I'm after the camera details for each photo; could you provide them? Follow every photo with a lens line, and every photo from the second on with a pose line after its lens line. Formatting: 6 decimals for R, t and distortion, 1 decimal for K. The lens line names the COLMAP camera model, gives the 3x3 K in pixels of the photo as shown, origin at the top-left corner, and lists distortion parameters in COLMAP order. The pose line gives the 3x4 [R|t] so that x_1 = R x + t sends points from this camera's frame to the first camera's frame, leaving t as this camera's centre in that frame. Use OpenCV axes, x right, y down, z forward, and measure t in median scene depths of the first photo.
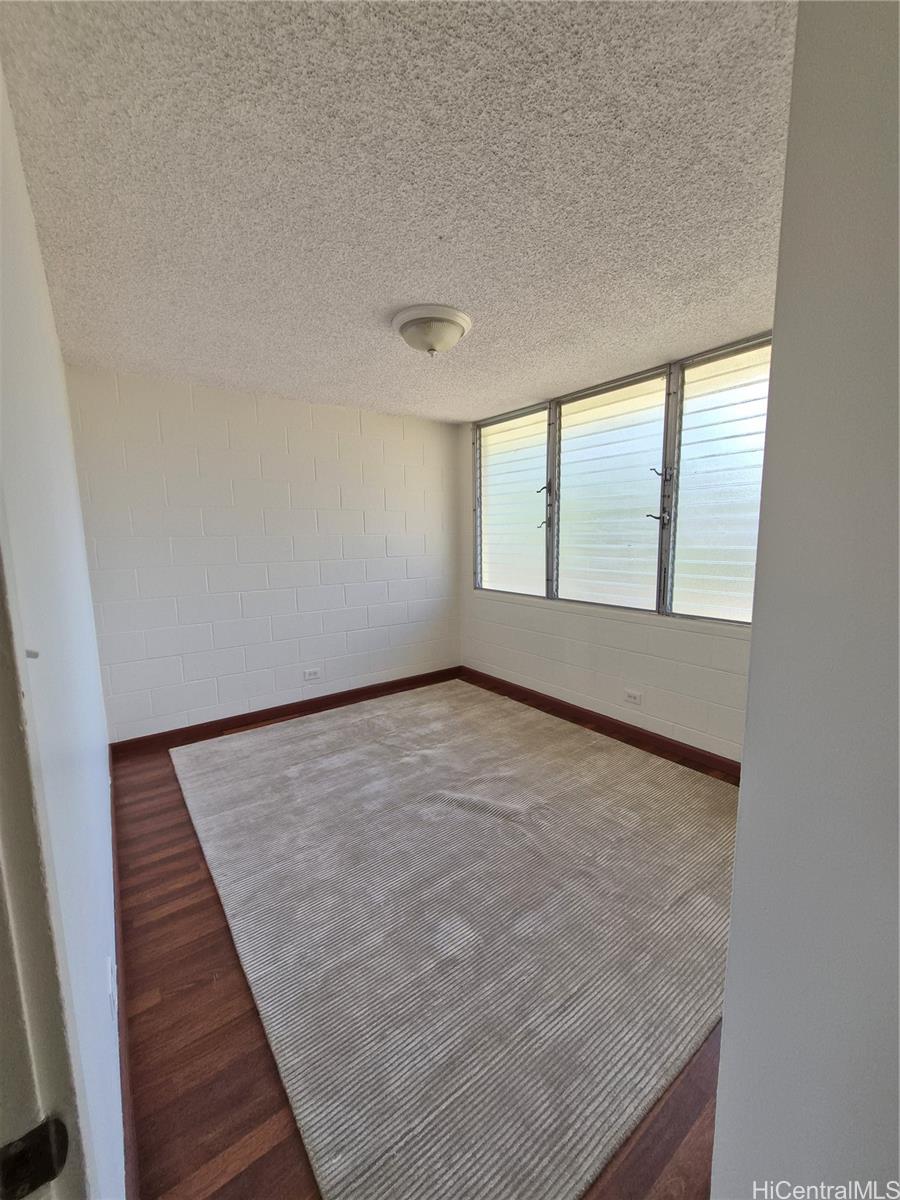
lens RADIAL K [[472.0, 0, 450.3], [0, 472.0, 600.5], [0, 0, 1]] dist [0.005778, -0.000089]
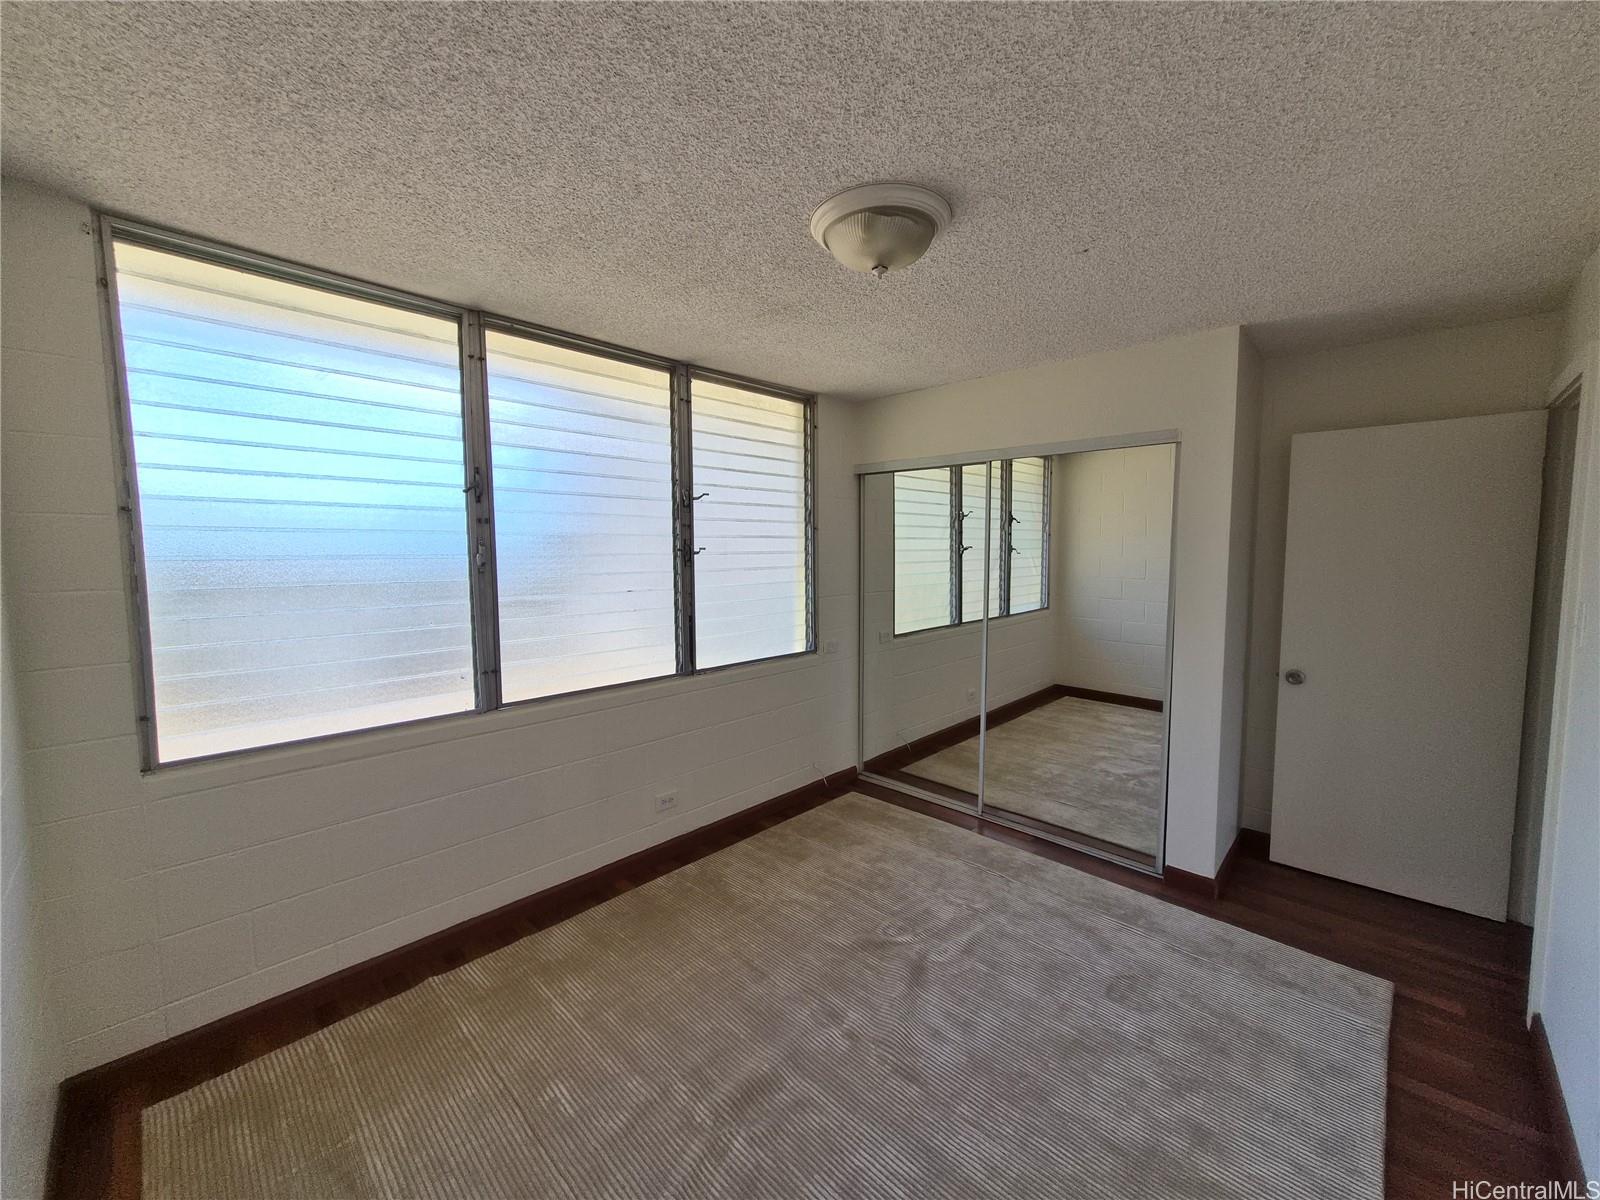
lens RADIAL K [[629.4, 0, 812.4], [0, 629.4, 604.8], [0, 0, 1]] dist [0.005778, -0.000089]
pose [[-0.180126, -0.069495, 0.981186, -0.615622], [0.144328, 0.984838, 0.096249, -0.160300], [-0.972997, 0.158950, -0.167365, 0.977828]]
